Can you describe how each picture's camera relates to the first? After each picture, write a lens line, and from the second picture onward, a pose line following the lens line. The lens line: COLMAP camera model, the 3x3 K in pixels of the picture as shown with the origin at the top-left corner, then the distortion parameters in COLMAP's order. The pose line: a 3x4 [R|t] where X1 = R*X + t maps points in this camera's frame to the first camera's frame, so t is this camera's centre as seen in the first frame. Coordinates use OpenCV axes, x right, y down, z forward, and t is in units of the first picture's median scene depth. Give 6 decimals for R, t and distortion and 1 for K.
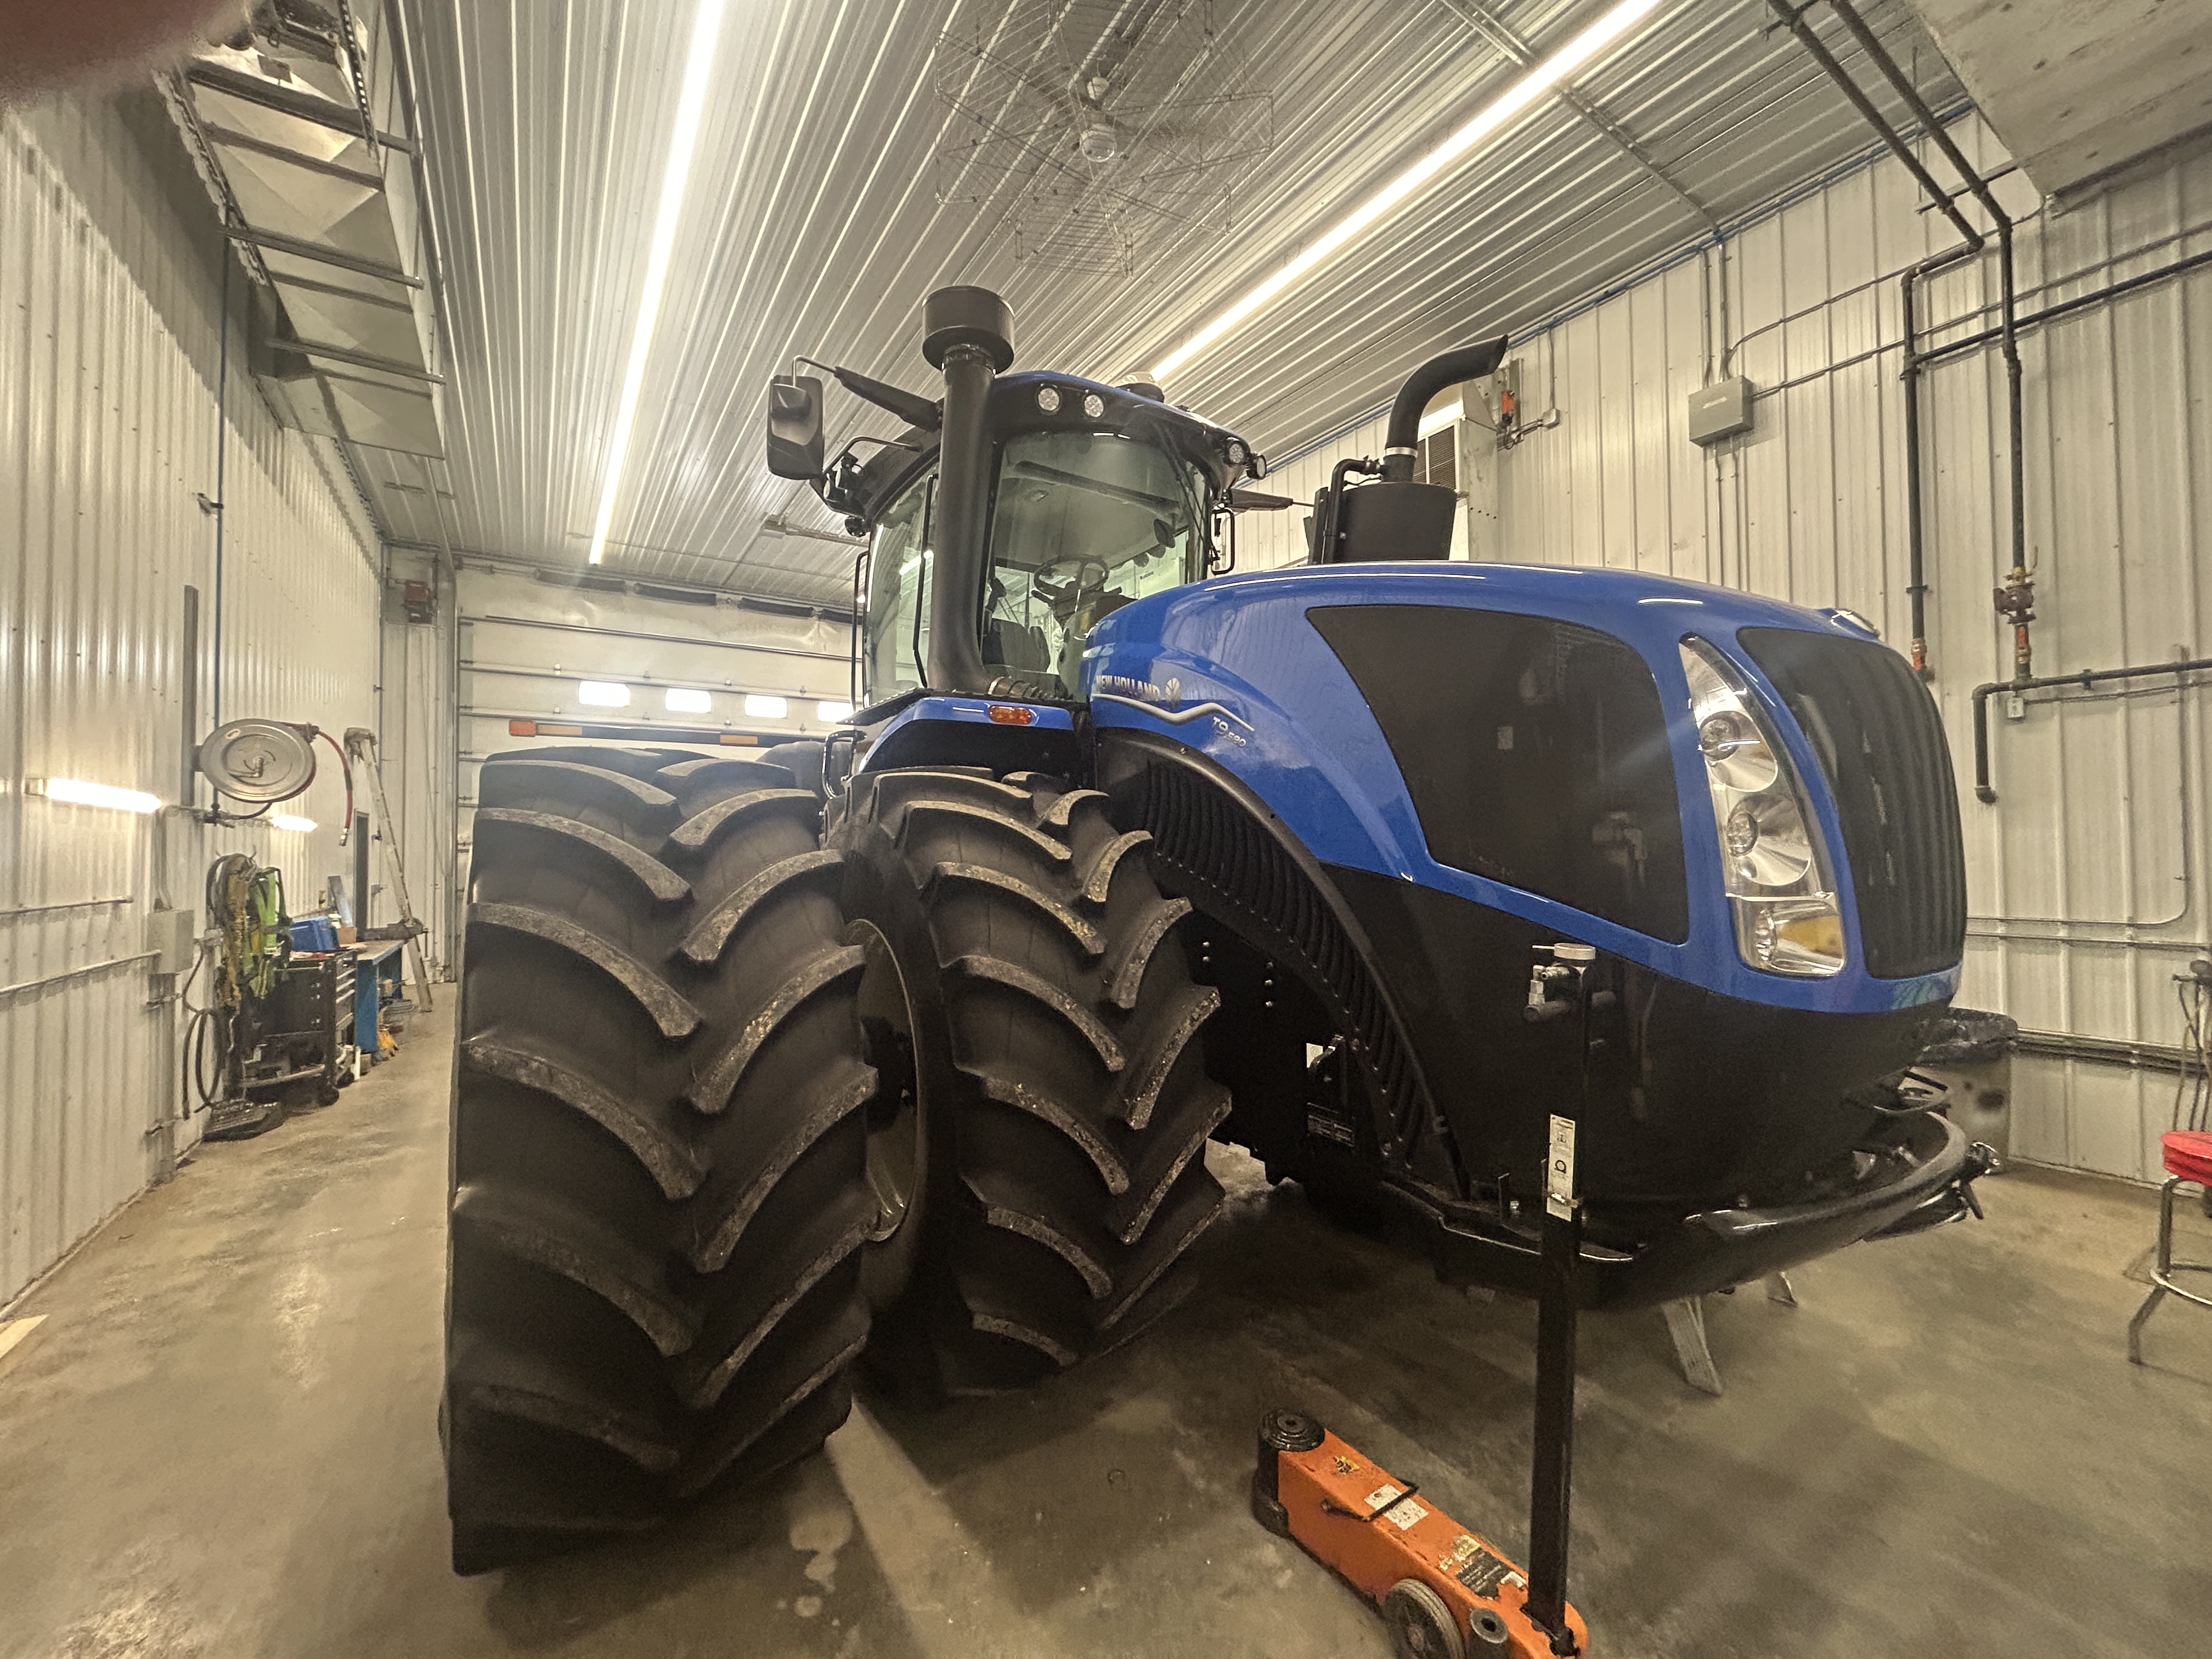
lens RADIAL K [[887.2, 0, 1106.0], [0, 887.2, 829.5], [0, 0, 1]] dist [-0.000045, 0.000062]
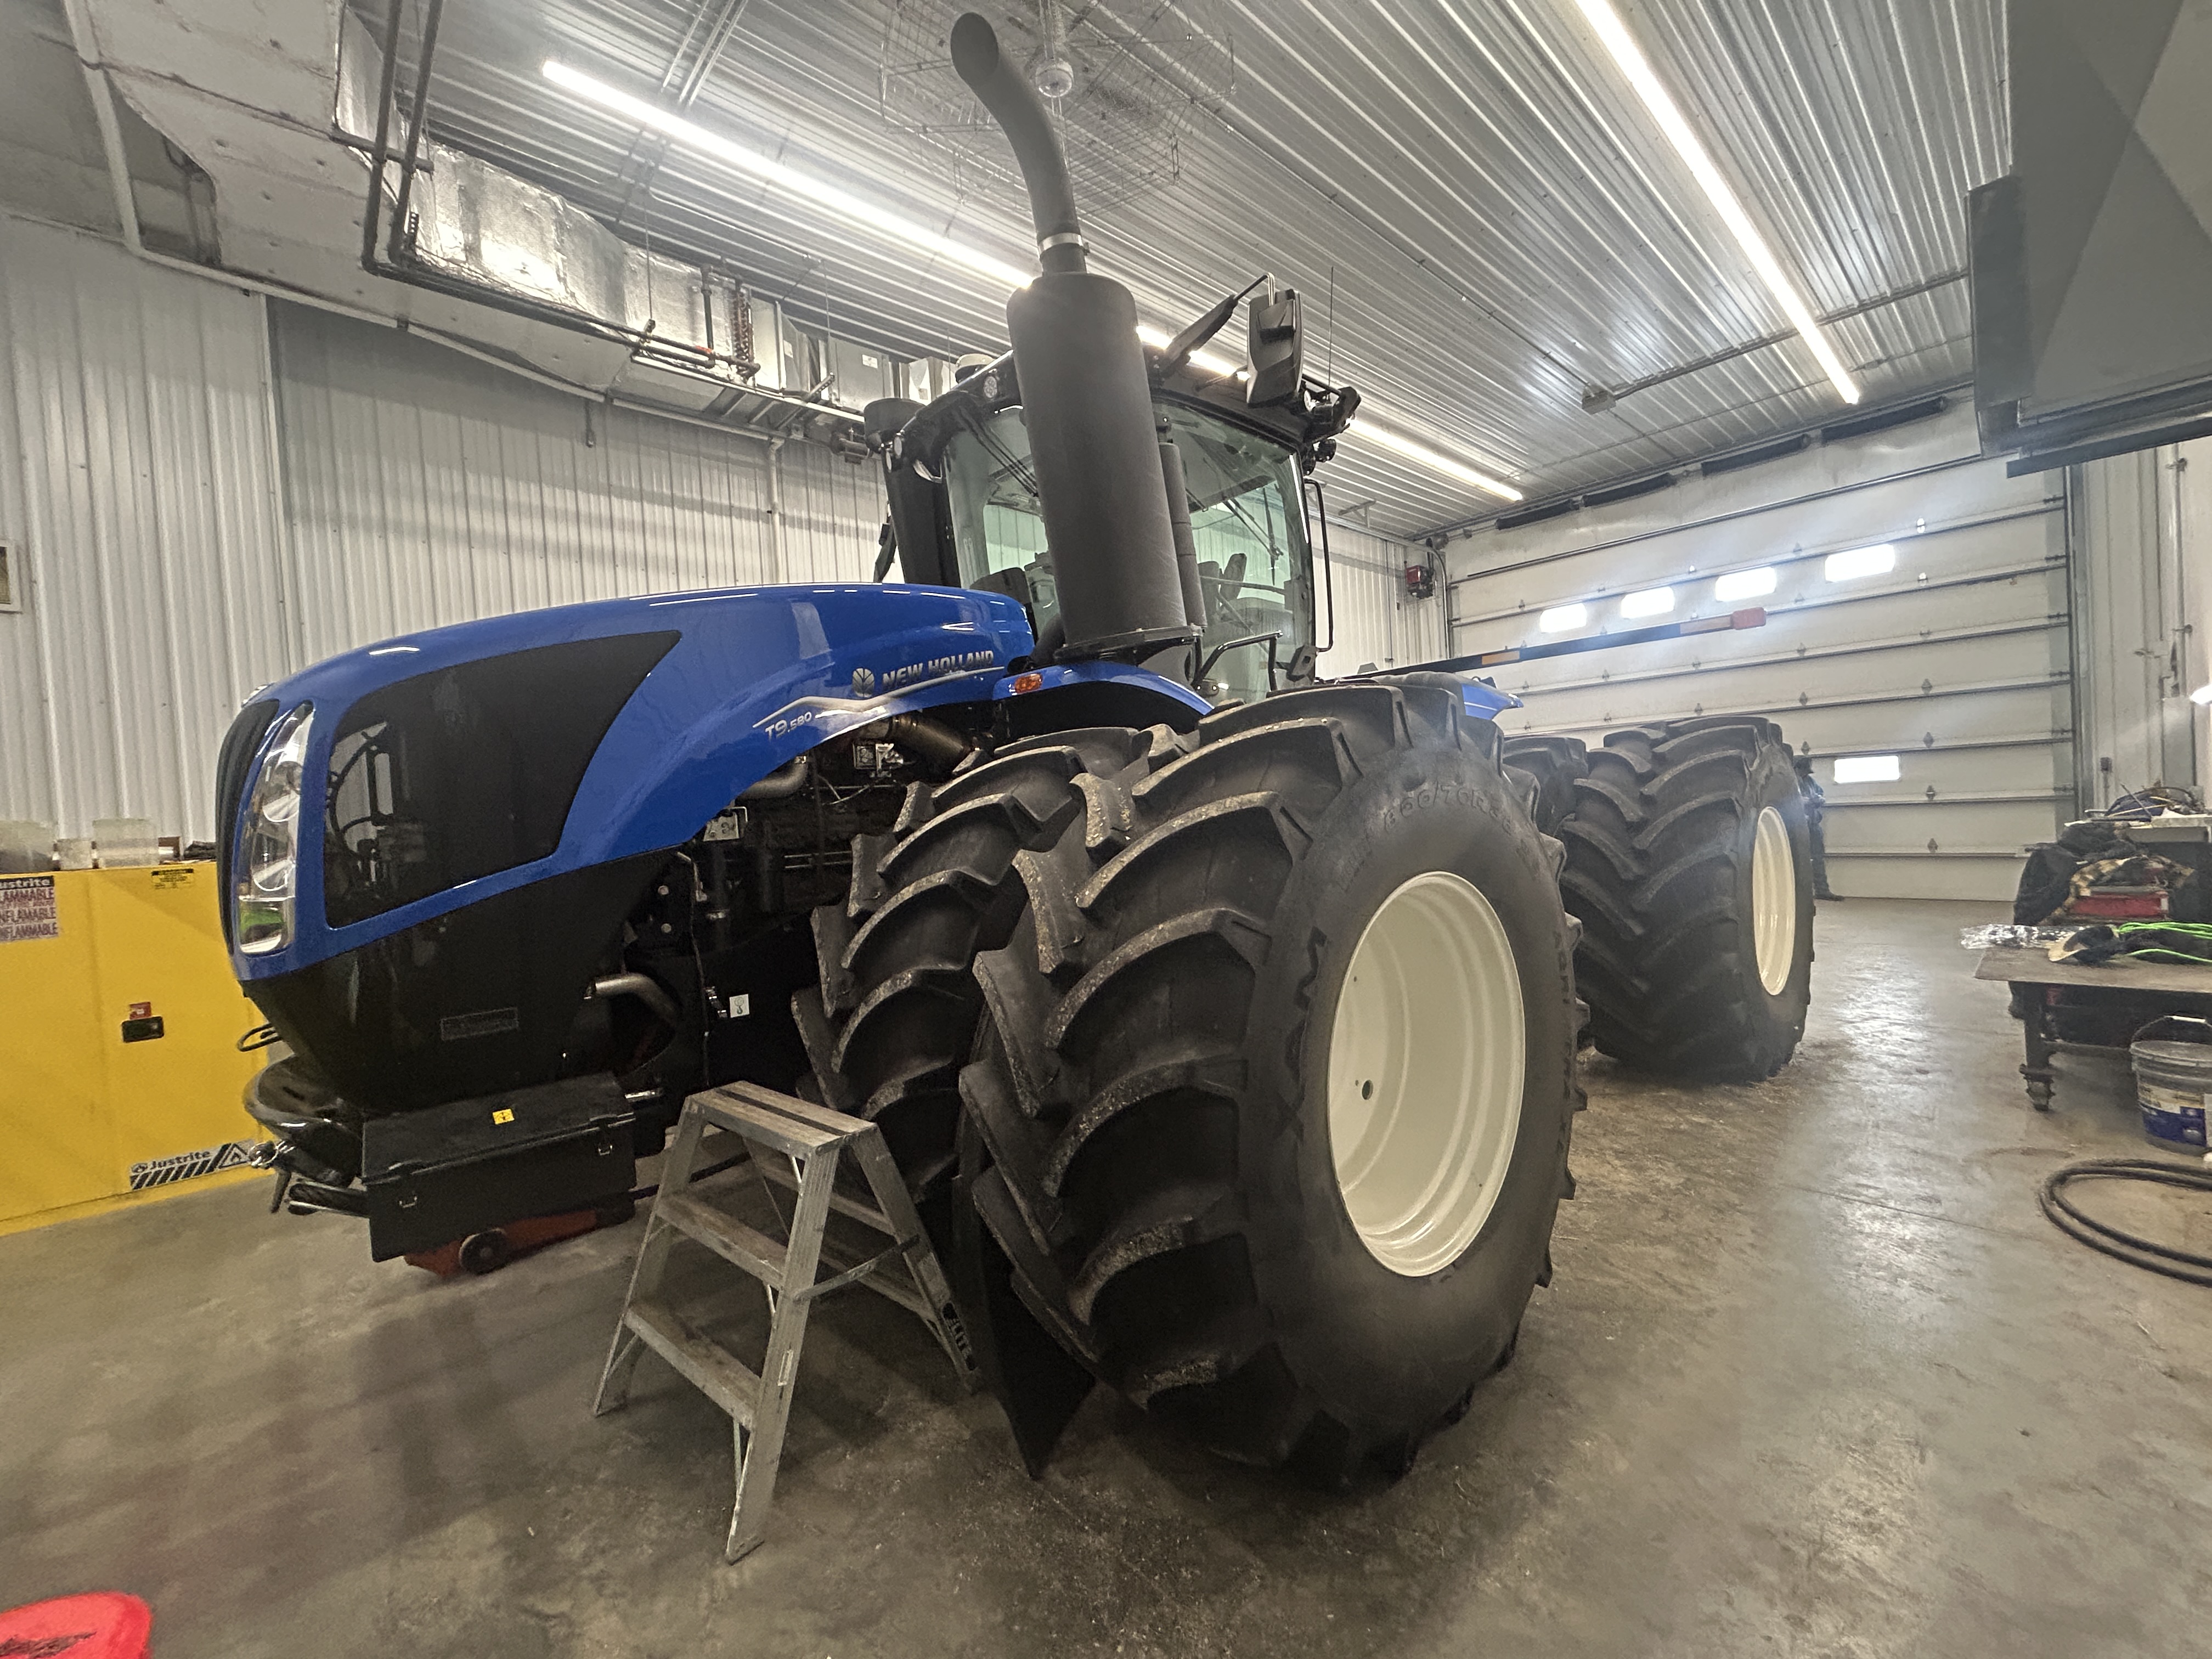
lens RADIAL K [[887.2, 0, 1106.0], [0, 887.2, 829.5], [0, 0, 1]] dist [-0.000045, 0.000062]
pose [[0.165064, 0.025976, -0.985941, 0.393649], [0.078394, 0.996145, 0.039369, 0.007443], [0.983162, -0.083790, 0.162391, 0.332822]]
